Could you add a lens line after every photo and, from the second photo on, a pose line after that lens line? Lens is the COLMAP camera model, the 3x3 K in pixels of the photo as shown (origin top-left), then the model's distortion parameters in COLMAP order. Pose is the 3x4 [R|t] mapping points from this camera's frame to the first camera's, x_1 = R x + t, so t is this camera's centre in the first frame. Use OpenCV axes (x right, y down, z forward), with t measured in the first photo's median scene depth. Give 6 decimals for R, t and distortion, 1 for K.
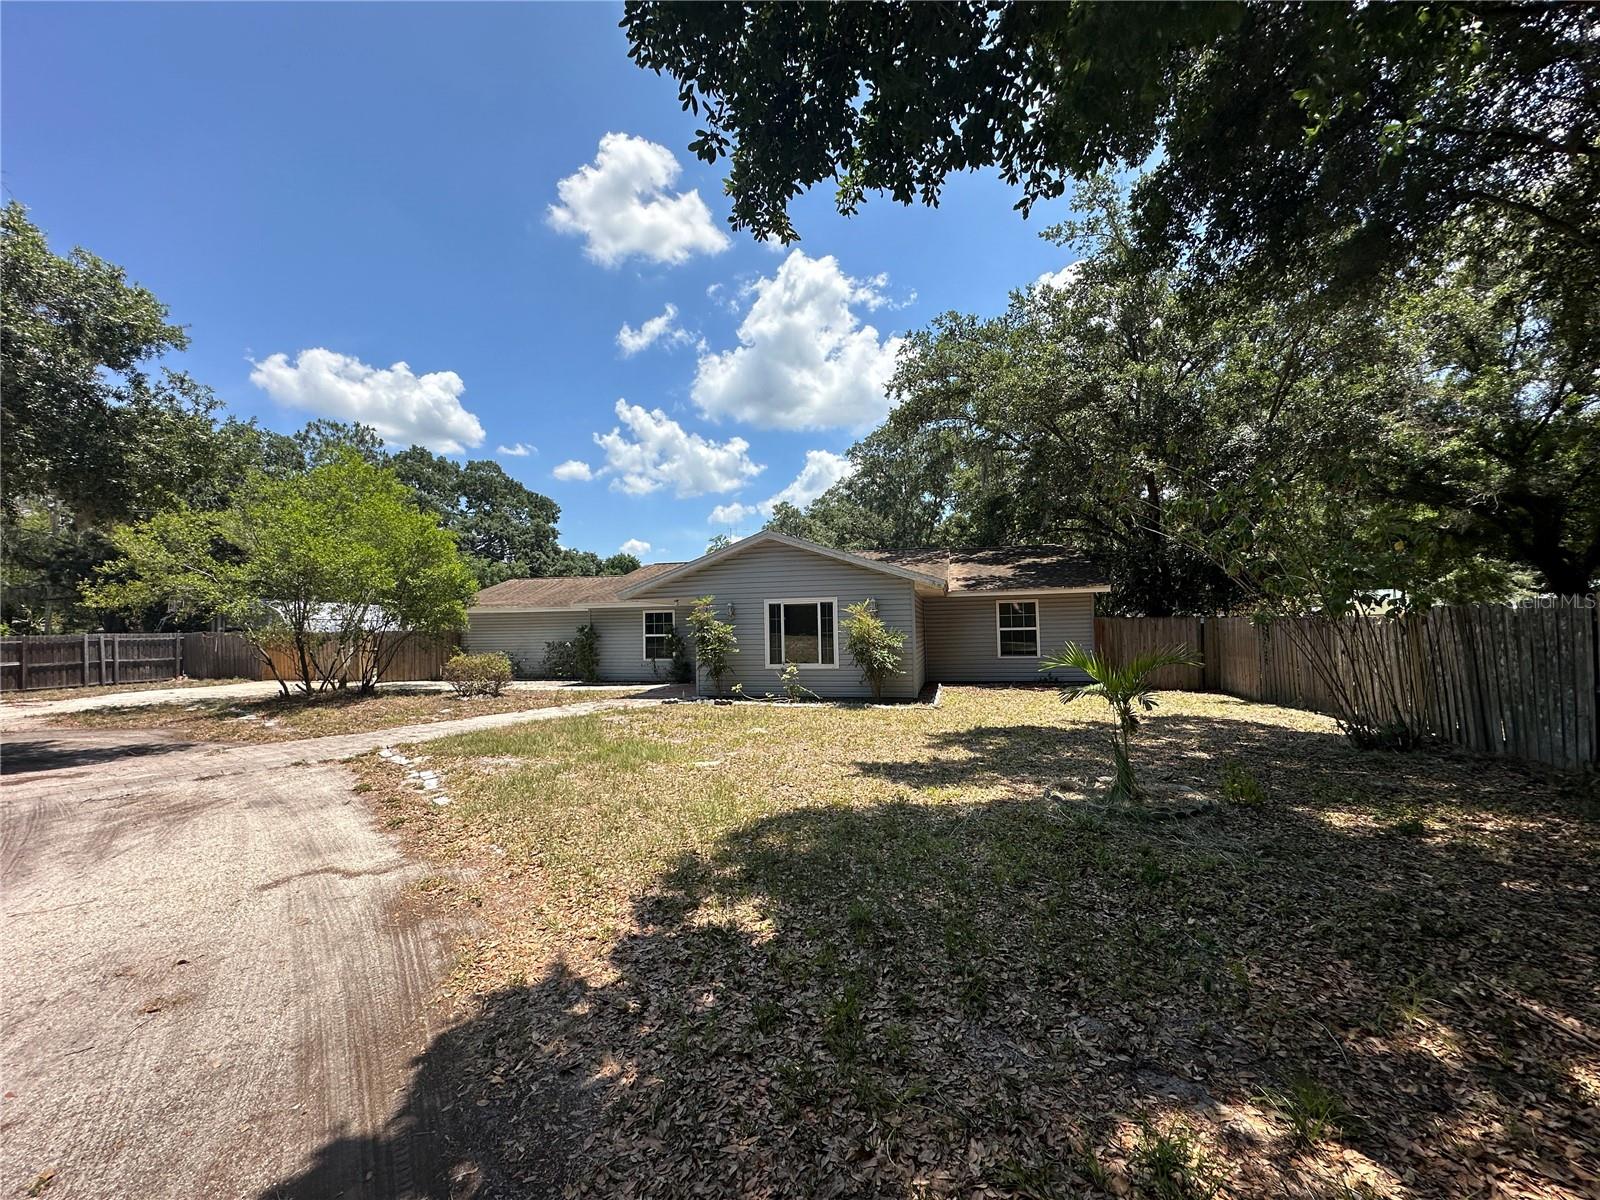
lens RADIAL K [[638.9, 0, 798.7], [0, 638.9, 584.4], [0, 0, 1]] dist [-0.003230, 0.000547]
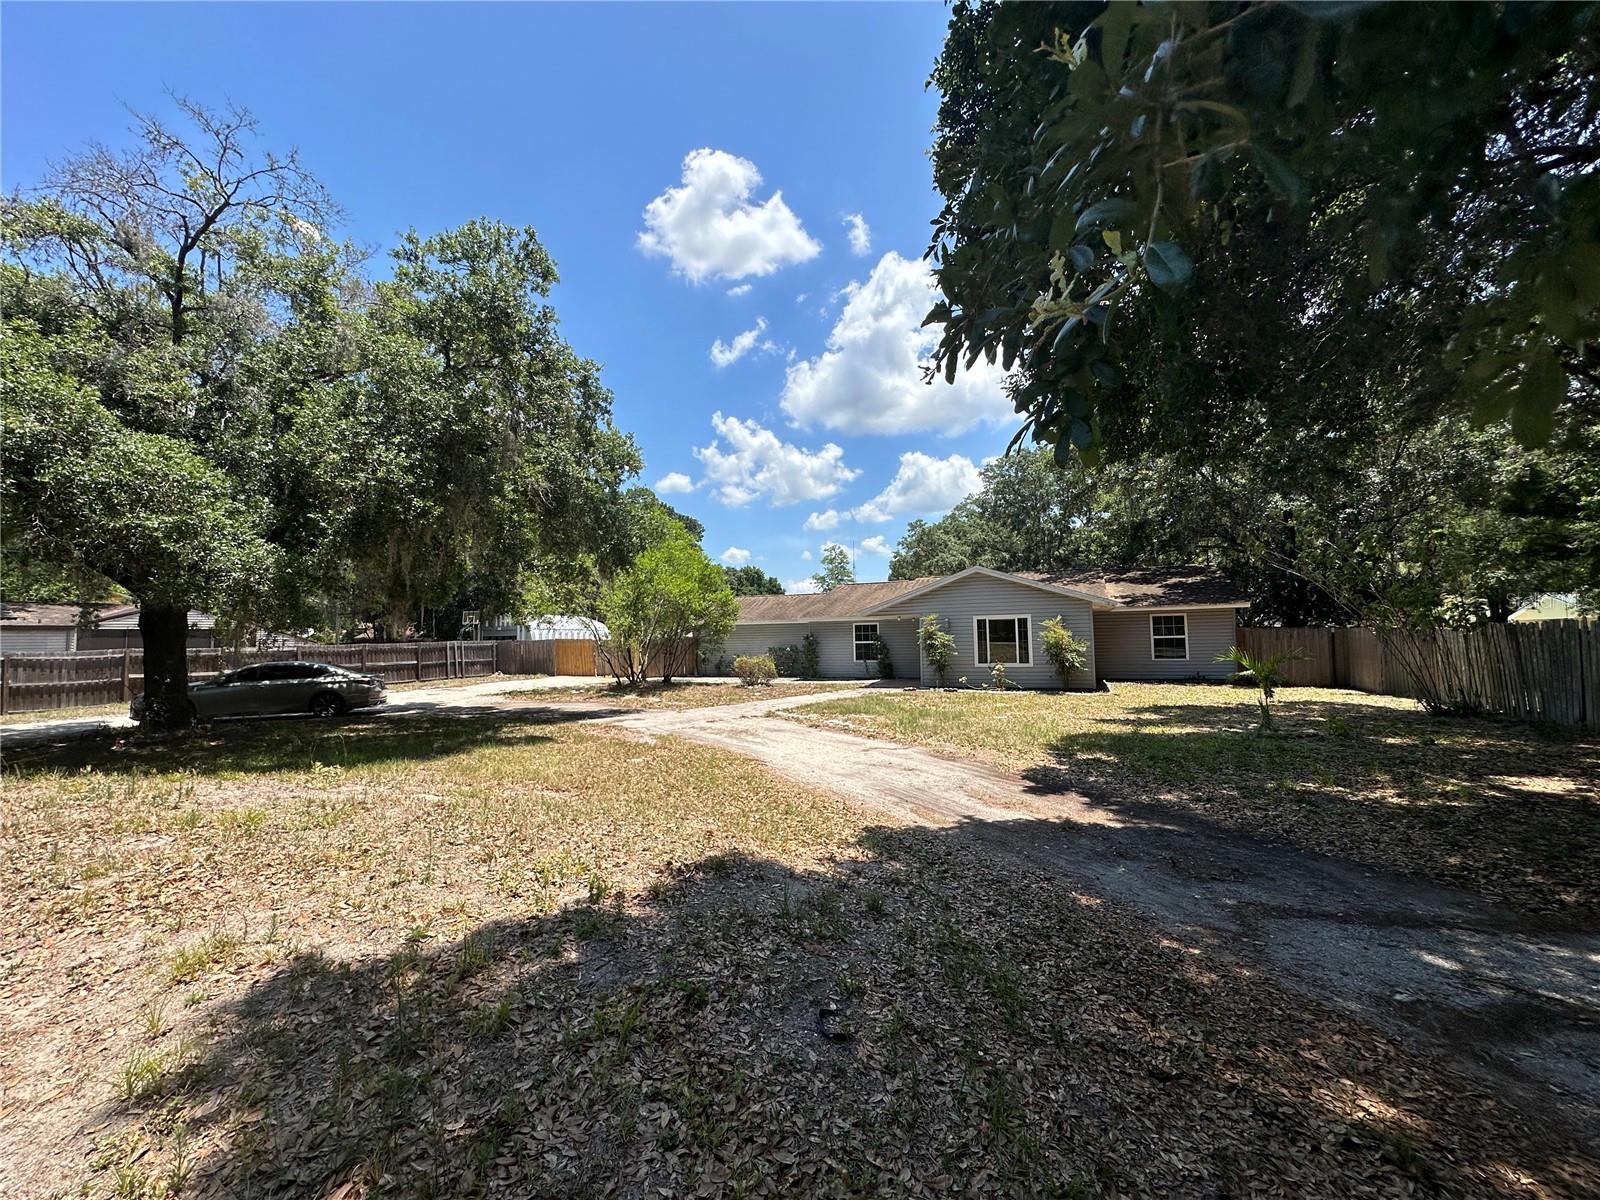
lens RADIAL K [[638.9, 0, 796.2], [0, 638.9, 588.6], [0, 0, 1]] dist [-0.003230, 0.000547]
pose [[0.988256, -0.013022, -0.152251, -0.181479], [0.012564, 0.999913, -0.003970, -0.028110], [0.152289, 0.002010, 0.988334, -0.333829]]
